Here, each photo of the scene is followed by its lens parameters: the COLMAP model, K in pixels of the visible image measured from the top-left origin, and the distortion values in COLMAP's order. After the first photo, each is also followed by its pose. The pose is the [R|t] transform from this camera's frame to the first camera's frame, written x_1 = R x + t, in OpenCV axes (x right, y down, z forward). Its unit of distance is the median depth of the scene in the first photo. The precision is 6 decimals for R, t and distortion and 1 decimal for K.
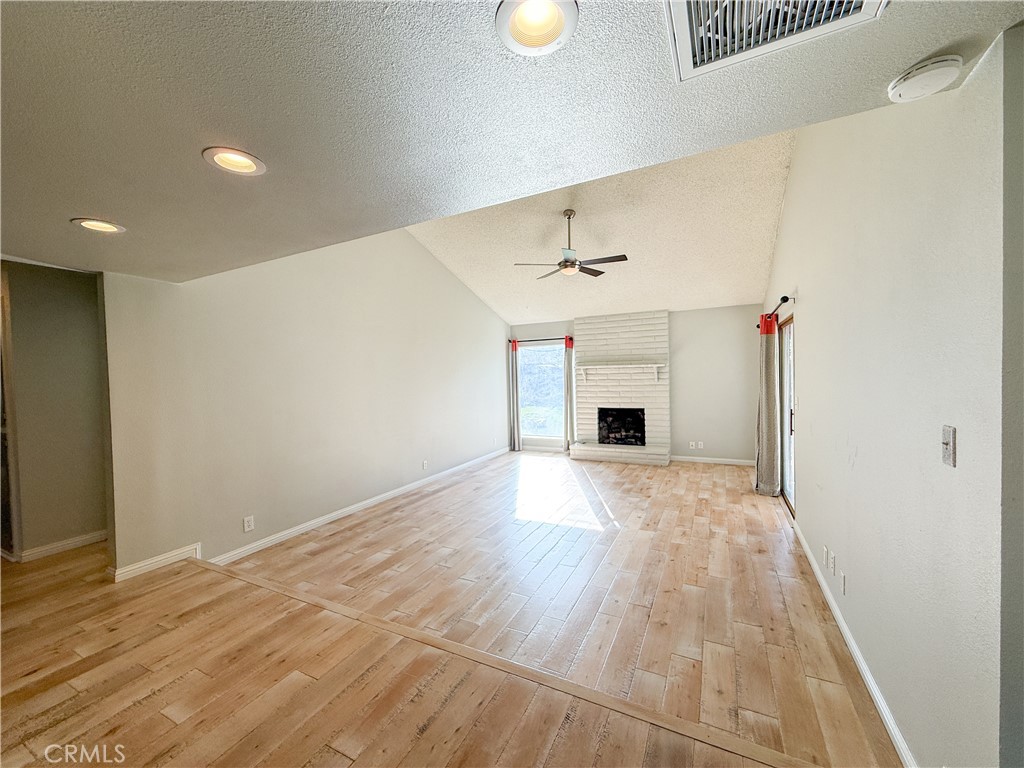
lens RADIAL K [[403.8, 0, 513.7], [0, 403.8, 384.1], [0, 0, 1]] dist [0.013053, -0.000213]
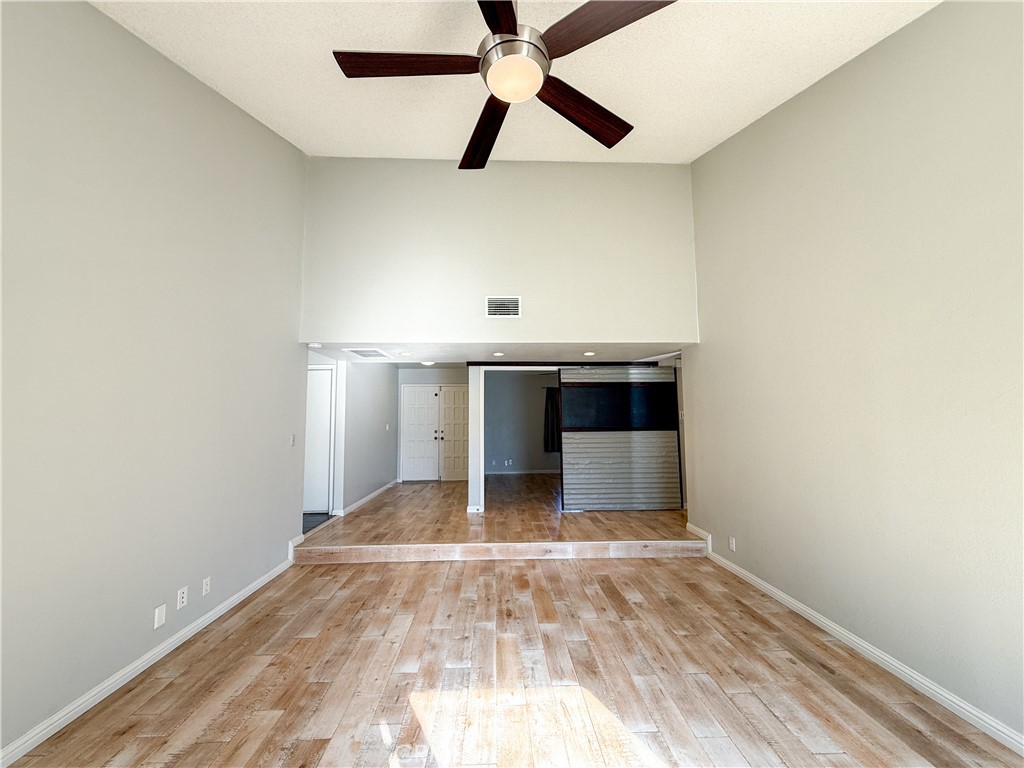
lens RADIAL K [[403.8, 0, 511.8], [0, 403.8, 385.3], [0, 0, 1]] dist [0.013053, -0.000213]
pose [[-0.869858, -0.010145, -0.493197, 0.385884], [0.020293, 0.998206, -0.056323, -0.027728], [0.492884, -0.059001, -0.868092, 1.633970]]
